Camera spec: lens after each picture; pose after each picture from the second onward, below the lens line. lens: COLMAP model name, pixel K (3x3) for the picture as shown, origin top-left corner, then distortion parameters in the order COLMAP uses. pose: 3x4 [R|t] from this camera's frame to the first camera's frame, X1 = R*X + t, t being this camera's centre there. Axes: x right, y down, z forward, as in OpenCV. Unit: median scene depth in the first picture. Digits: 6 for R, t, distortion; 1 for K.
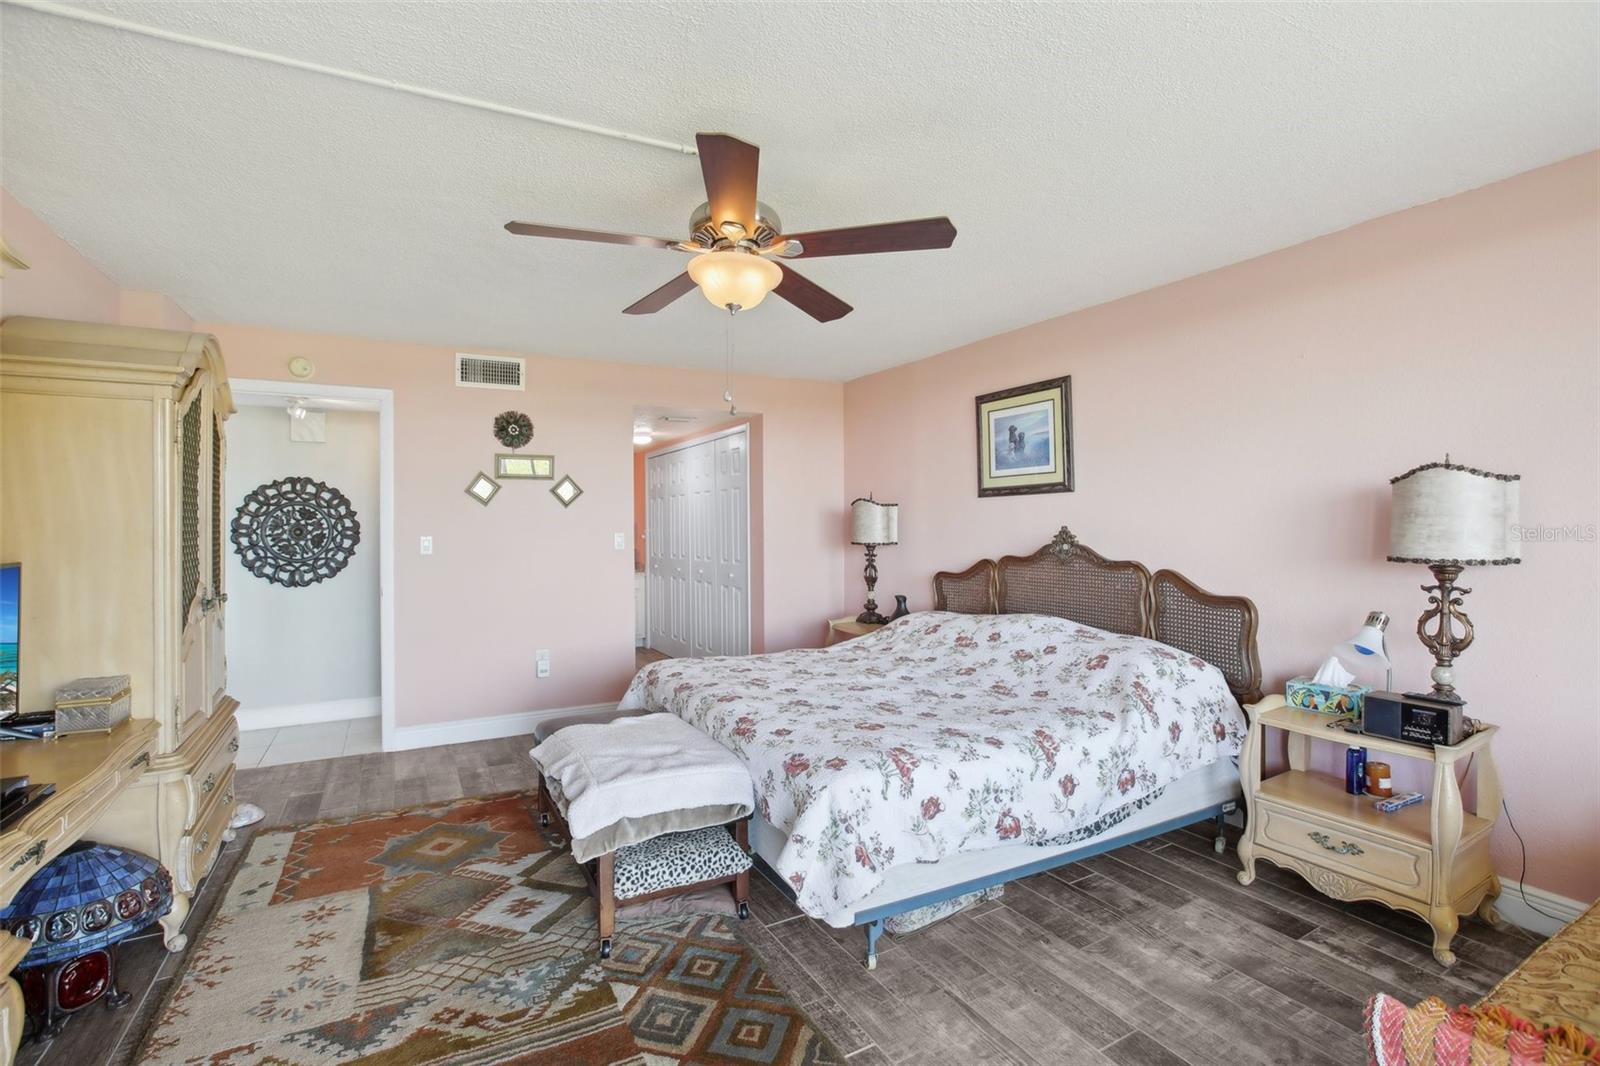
lens RADIAL K [[785.6, 0, 825.6], [0, 785.6, 528.6], [0, 0, 1]] dist [-0.061076, 0.025746]
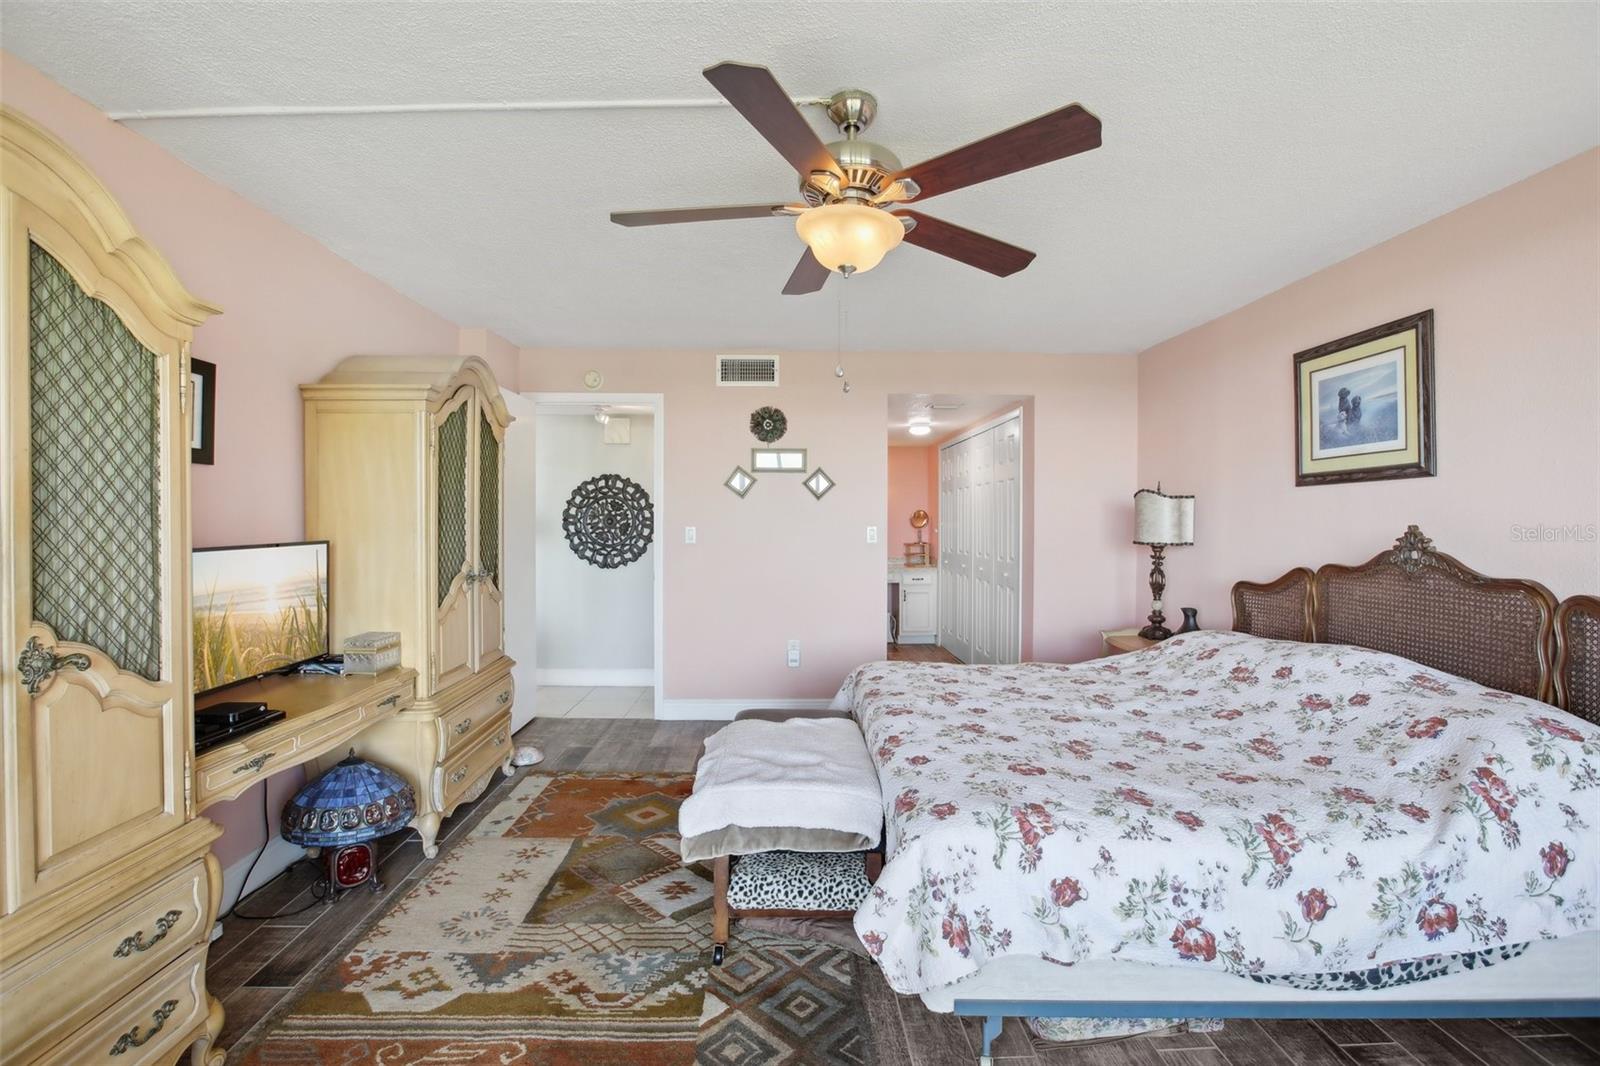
lens RADIAL K [[780.2, 0, 764.8], [0, 780.2, 527.6], [0, 0, 1]] dist [-0.050653, 0.016673]
pose [[0.864421, 0.015664, -0.502524, 0.179556], [-0.012671, 0.999876, 0.009370, -0.000192], [0.502608, -0.001732, 0.864512, 0.146865]]
